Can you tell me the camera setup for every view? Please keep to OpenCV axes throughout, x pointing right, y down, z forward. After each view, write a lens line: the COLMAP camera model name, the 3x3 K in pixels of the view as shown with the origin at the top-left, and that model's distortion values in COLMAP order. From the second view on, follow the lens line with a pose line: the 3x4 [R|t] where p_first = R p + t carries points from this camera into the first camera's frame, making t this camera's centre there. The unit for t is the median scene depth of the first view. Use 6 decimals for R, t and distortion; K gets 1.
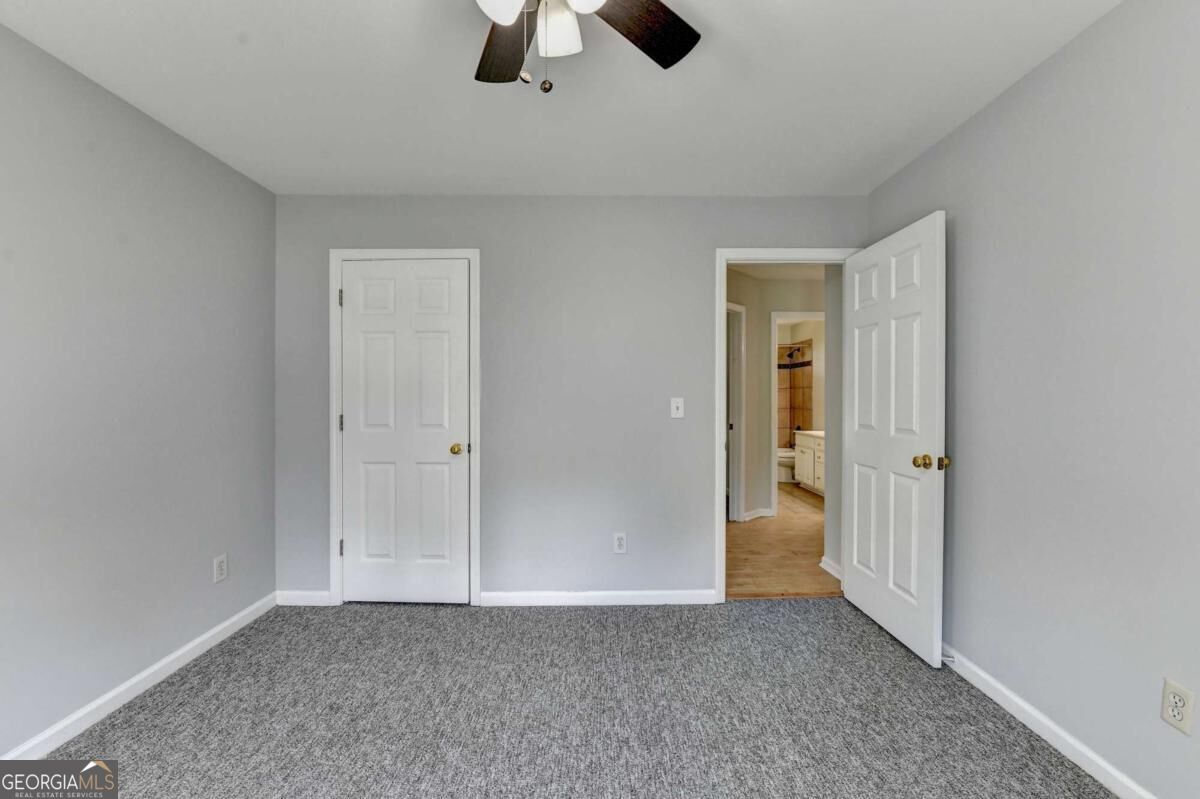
lens RADIAL K [[459.7, 0, 600.0], [0, 459.7, 399.5], [0, 0, 1]] dist [-0.003276, -0.000404]
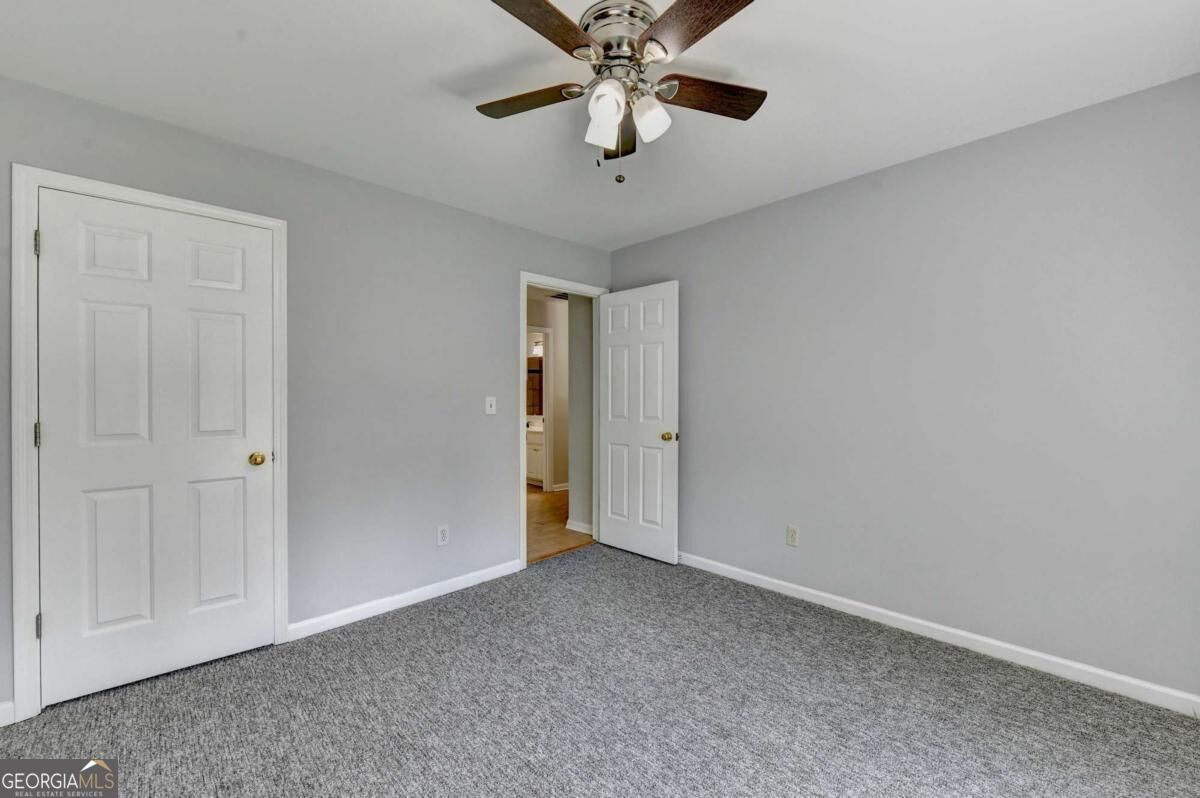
lens RADIAL K [[496.2, 0, 548.9], [0, 496.2, 399.6], [0, 0, 1]] dist [-0.002366, -0.000288]
pose [[0.749211, -0.003188, 0.662323, -0.543911], [0.004894, 0.999988, -0.000724, 0.005271], [-0.662313, 0.003784, 0.749218, -0.008109]]
